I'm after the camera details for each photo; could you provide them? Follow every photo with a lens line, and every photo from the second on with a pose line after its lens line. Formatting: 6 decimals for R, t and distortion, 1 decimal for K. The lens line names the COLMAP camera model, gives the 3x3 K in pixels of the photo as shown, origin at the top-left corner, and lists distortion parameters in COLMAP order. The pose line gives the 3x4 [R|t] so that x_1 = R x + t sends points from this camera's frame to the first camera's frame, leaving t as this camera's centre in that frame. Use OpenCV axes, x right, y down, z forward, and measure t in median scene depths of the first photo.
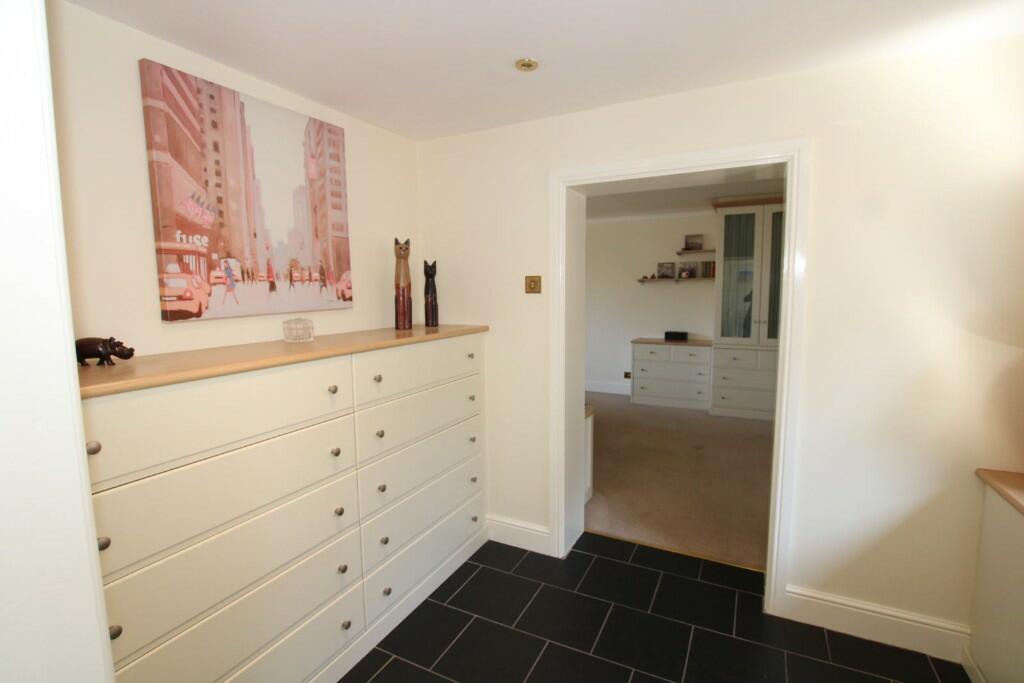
lens RADIAL K [[487.2, 0, 511.7], [0, 487.2, 338.5], [0, 0, 1]] dist [-0.001030, -0.000450]
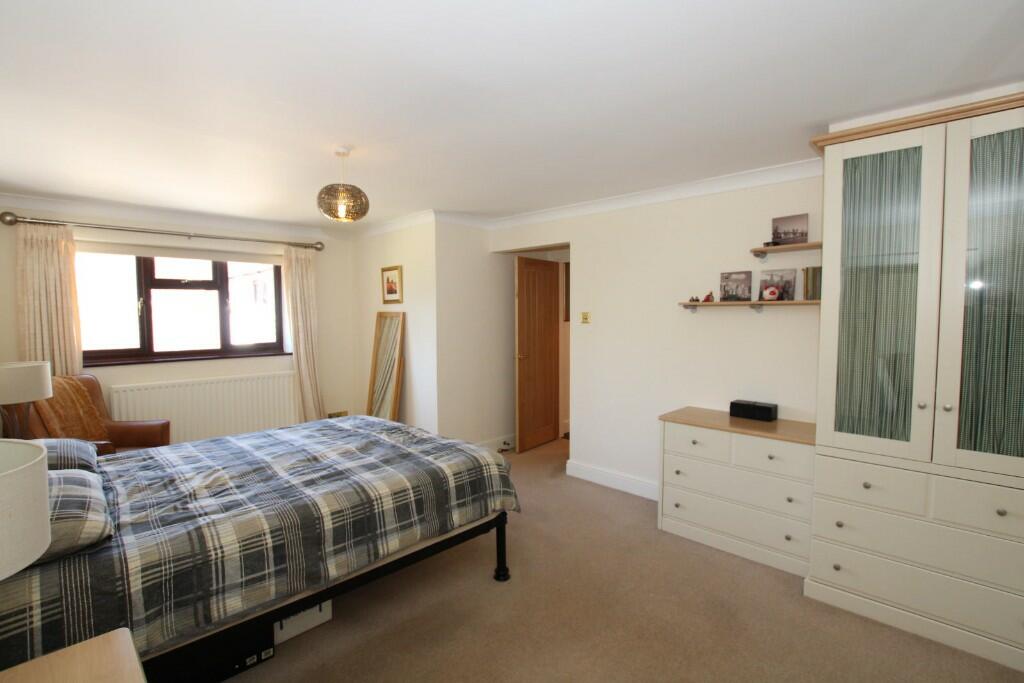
lens RADIAL K [[487.2, 0, 514.4], [0, 487.2, 346.1], [0, 0, 1]] dist [-0.001030, -0.000450]
pose [[0.954121, 0.026475, -0.298248, 0.252875], [-0.034116, 0.999209, -0.020442, -0.057162], [0.297471, 0.029679, 0.954270, 0.433418]]
